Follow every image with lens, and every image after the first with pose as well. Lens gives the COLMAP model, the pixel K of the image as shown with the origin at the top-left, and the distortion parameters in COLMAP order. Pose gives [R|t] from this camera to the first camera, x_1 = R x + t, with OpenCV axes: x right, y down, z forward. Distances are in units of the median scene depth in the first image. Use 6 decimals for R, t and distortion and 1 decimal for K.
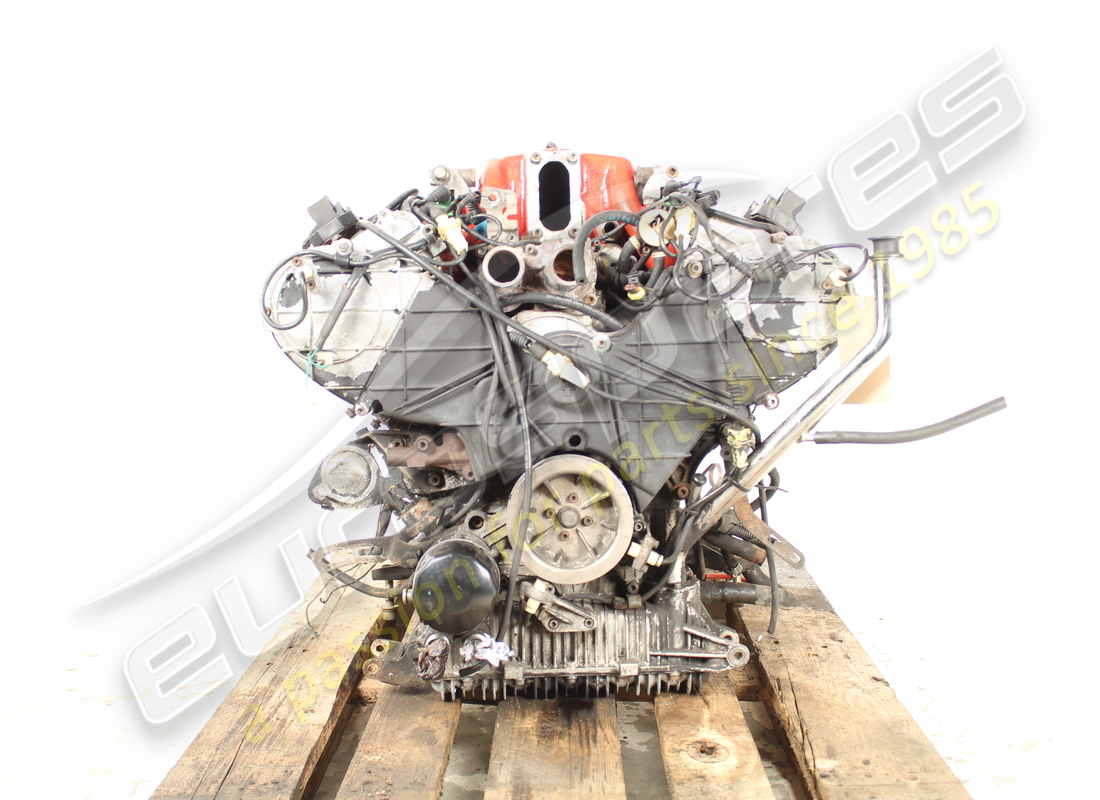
lens RADIAL K [[1282.1, 0, 550.0], [0, 1282.1, 400.0], [0, 0, 1]] dist [-0.099295, 0.003508]
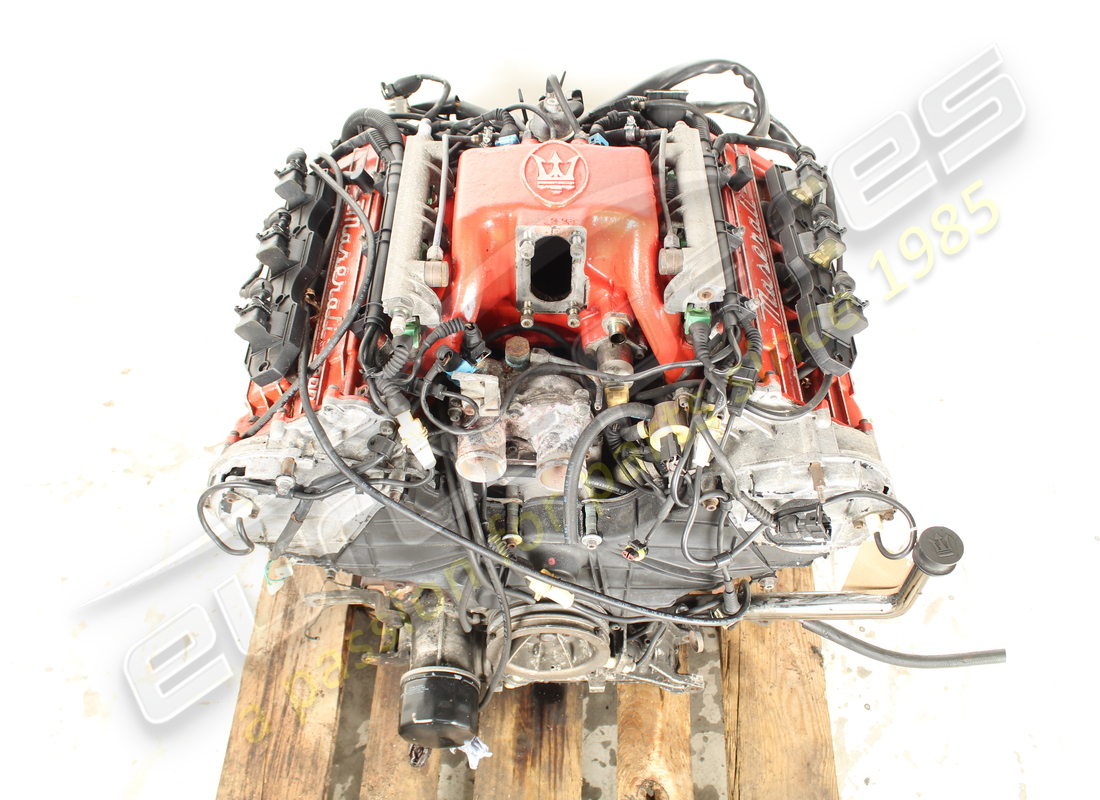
lens RADIAL K [[994.1, 0, 550.0], [0, 994.1, 400.0], [0, 0, 1]] dist [-0.166125, 0.139707]
pose [[0.998999, 0.042222, 0.014759, -0.003047], [-0.040023, 0.696563, 0.716379, -0.584845], [0.019966, -0.716252, 0.697556, 0.571773]]
